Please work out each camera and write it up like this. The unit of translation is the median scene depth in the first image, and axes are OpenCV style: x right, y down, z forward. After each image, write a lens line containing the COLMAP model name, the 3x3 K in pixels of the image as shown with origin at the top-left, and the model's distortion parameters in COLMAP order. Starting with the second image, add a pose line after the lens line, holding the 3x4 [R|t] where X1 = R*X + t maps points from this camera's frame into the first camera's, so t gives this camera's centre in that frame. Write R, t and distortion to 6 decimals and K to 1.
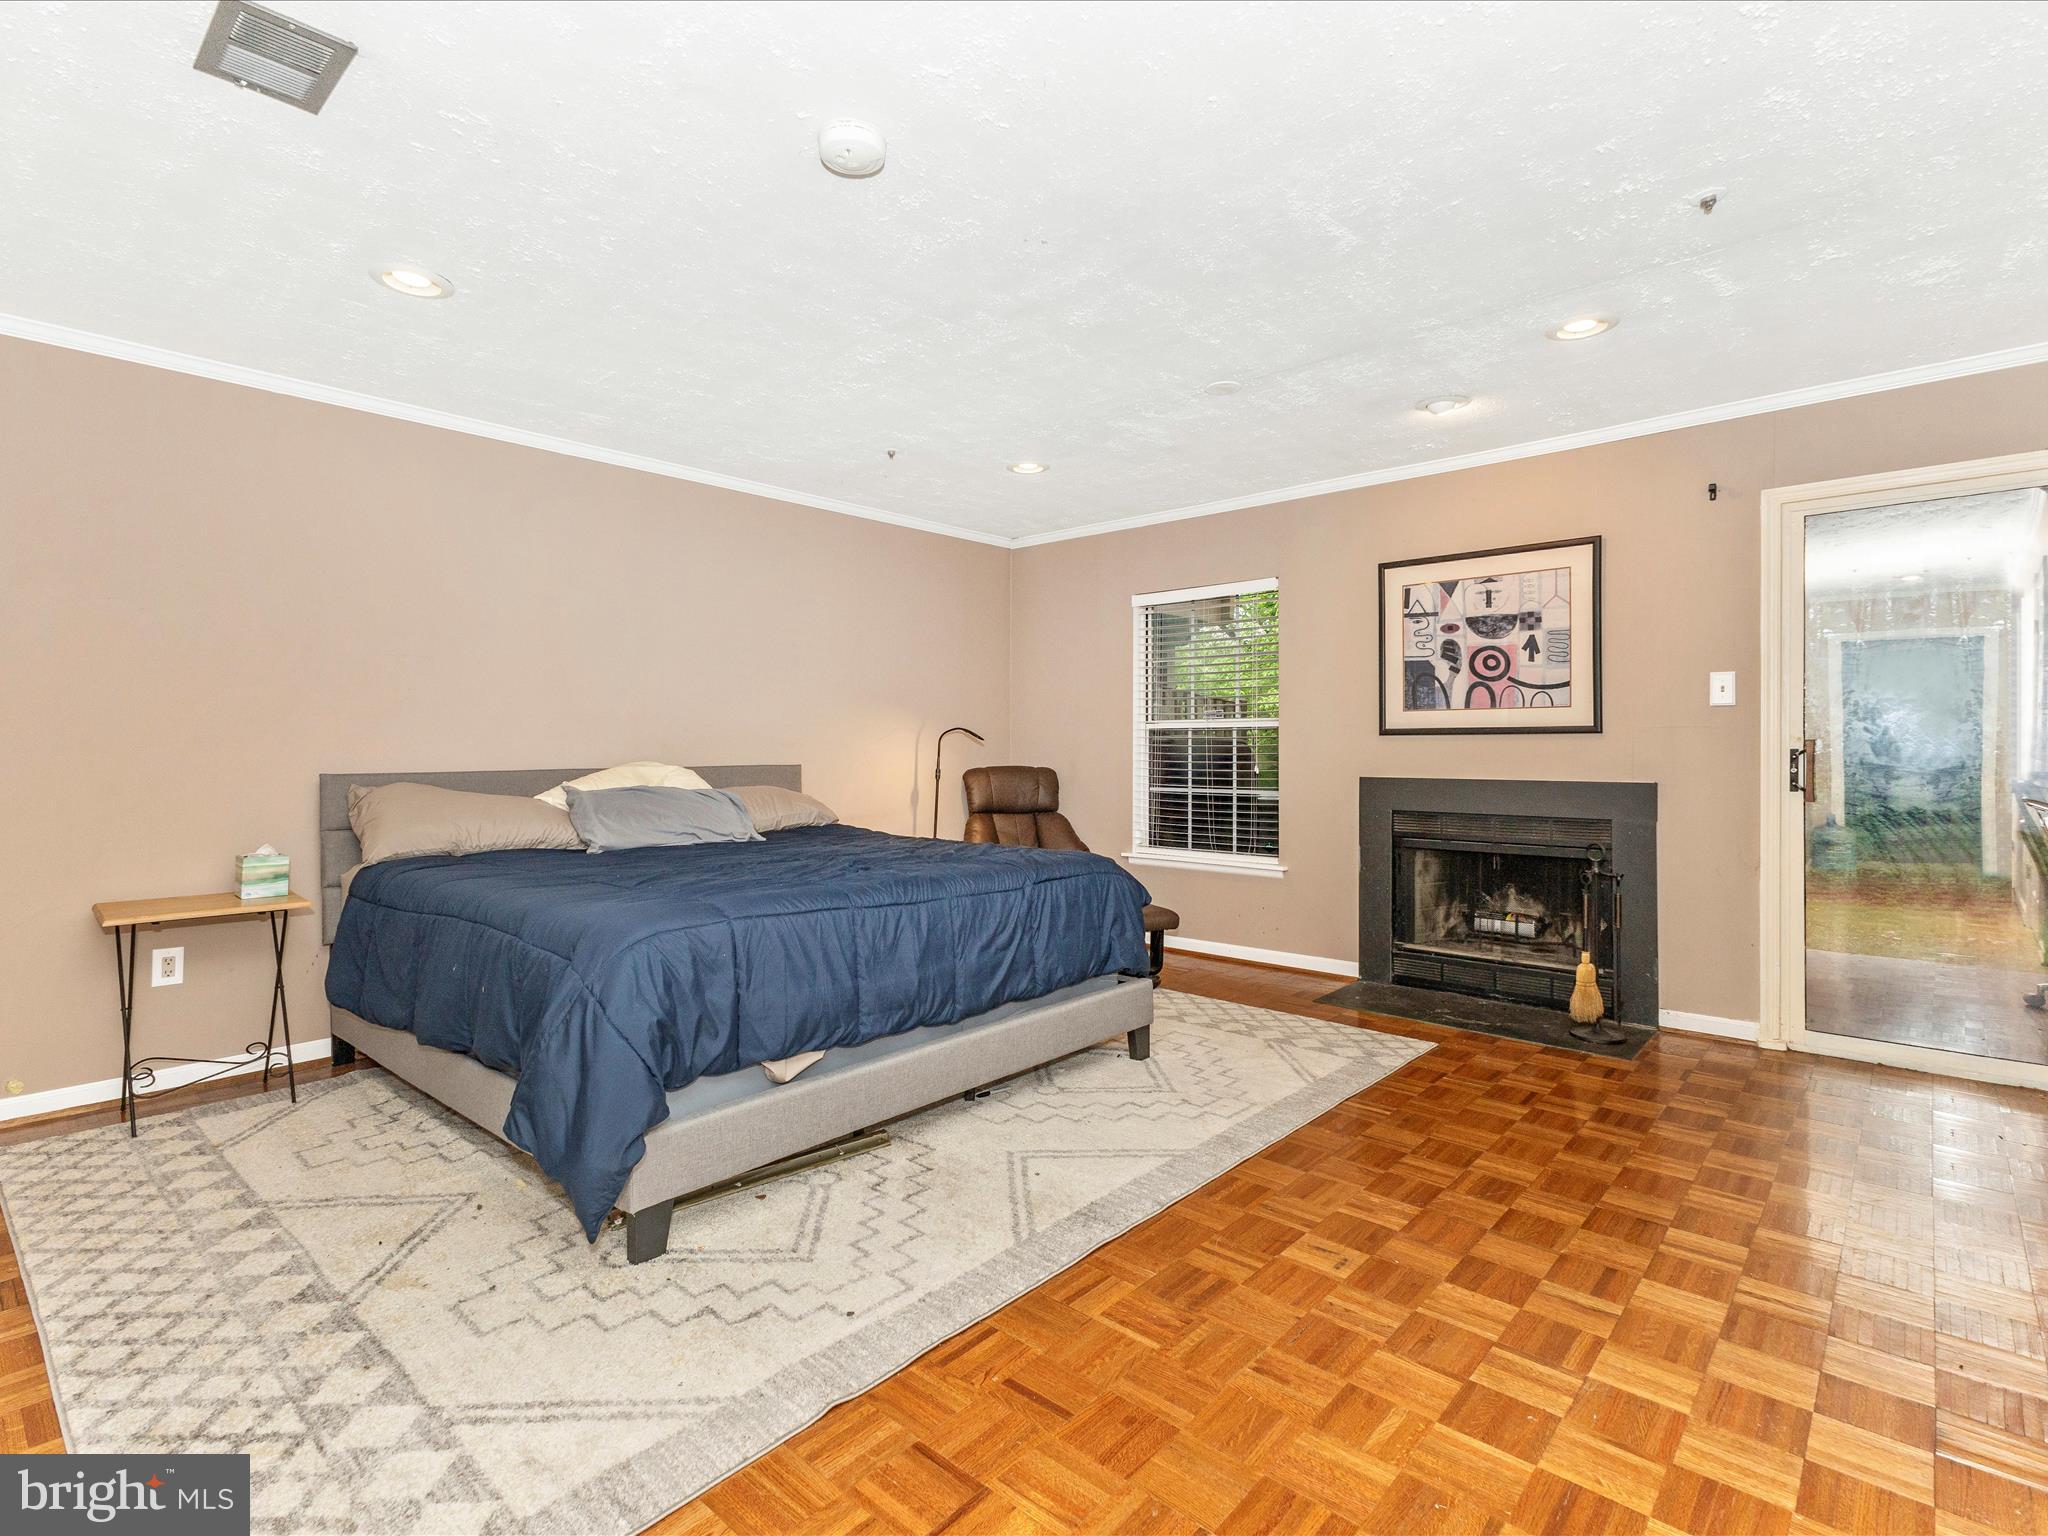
lens RADIAL K [[1006.2, 0, 1027.5], [0, 1006.2, 754.8], [0, 0, 1]] dist [0.014869, -0.004619]
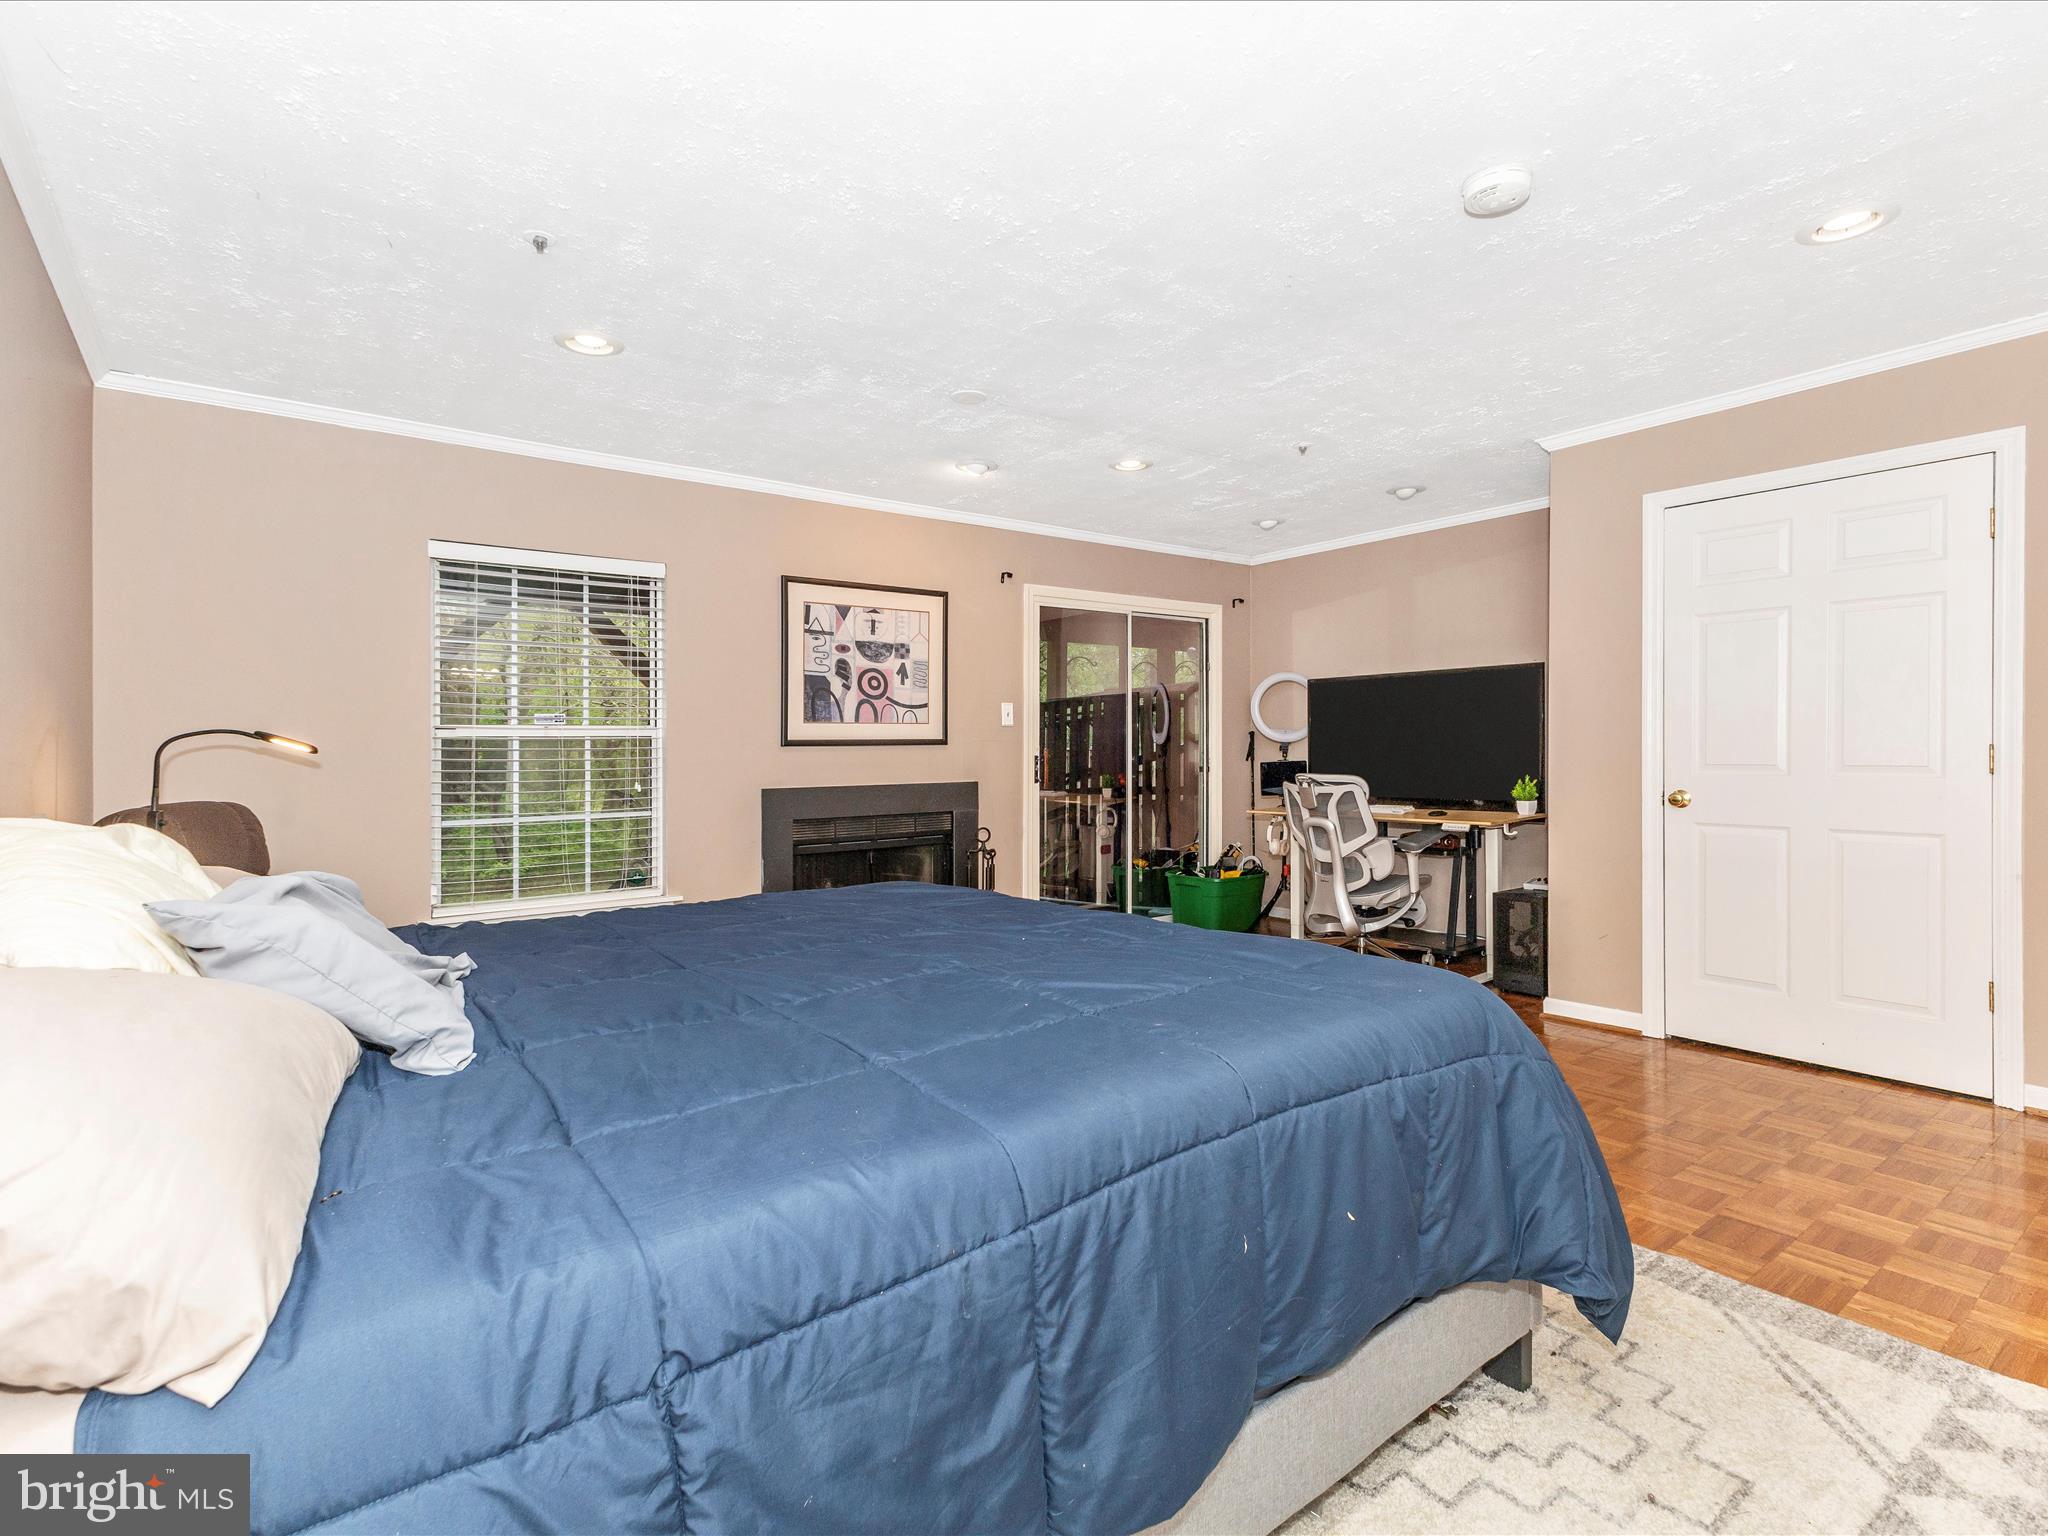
lens RADIAL K [[1006.2, 0, 1027.5], [0, 1006.2, 754.8], [0, 0, 1]] dist [0.014869, -0.004619]
pose [[0.198513, -0.000768, 0.980098, -0.623920], [0.022702, 0.999735, -0.003815, -0.001478], [-0.979835, 0.023008, 0.198478, 0.601142]]
